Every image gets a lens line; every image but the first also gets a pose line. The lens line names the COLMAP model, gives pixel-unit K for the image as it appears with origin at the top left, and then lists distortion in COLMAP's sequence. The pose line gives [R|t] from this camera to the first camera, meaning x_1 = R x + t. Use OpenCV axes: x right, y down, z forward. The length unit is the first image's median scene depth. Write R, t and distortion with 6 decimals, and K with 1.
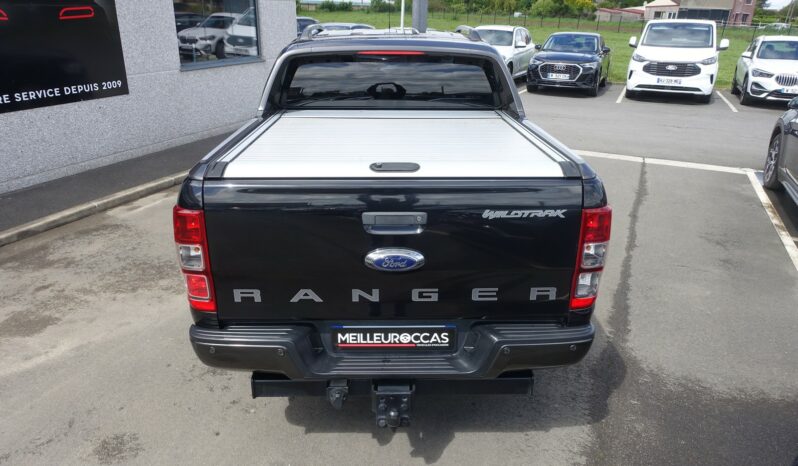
lens RADIAL K [[562.0, 0, 399.0], [0, 562.0, 233.0], [0, 0, 1]] dist [0.004004, 0.000312]
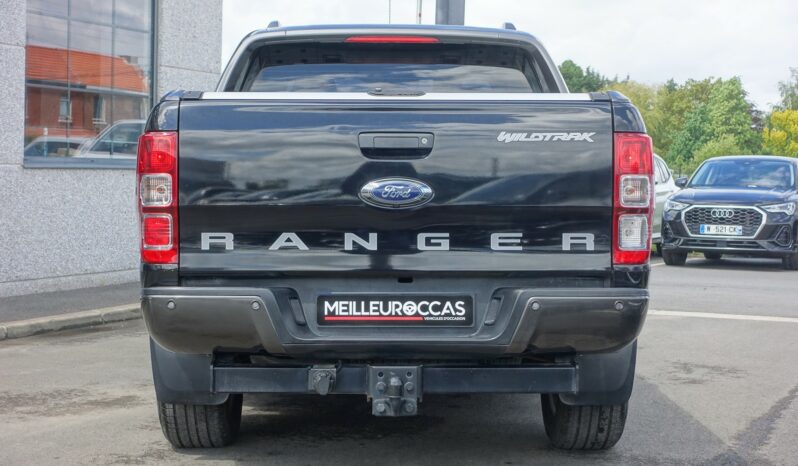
lens RADIAL K [[1430.3, 0, 399.0], [0, 1430.3, 233.0], [0, 0, 1]] dist [-0.011394, -0.143292]
pose [[0.999965, -0.003843, -0.007378, 0.011130], [0.000976, 0.934969, -0.354728, 0.801935], [0.008261, 0.354708, 0.934941, -0.913527]]
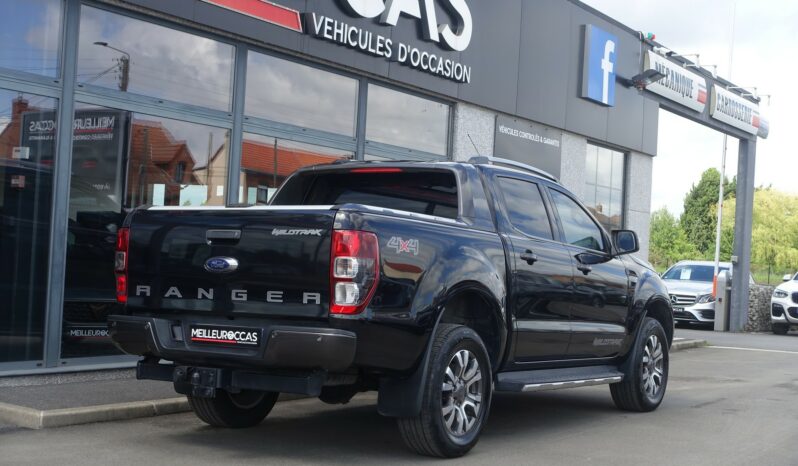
lens RADIAL K [[1151.4, 0, 399.0], [0, 1151.4, 233.0], [0, 0, 1]] dist [-0.011919, -0.069525]
pose [[0.840671, 0.000540, -0.541545, 1.785325], [-0.225882, 0.909207, -0.349744, 0.817661], [0.492188, 0.416345, 0.764466, -0.943995]]
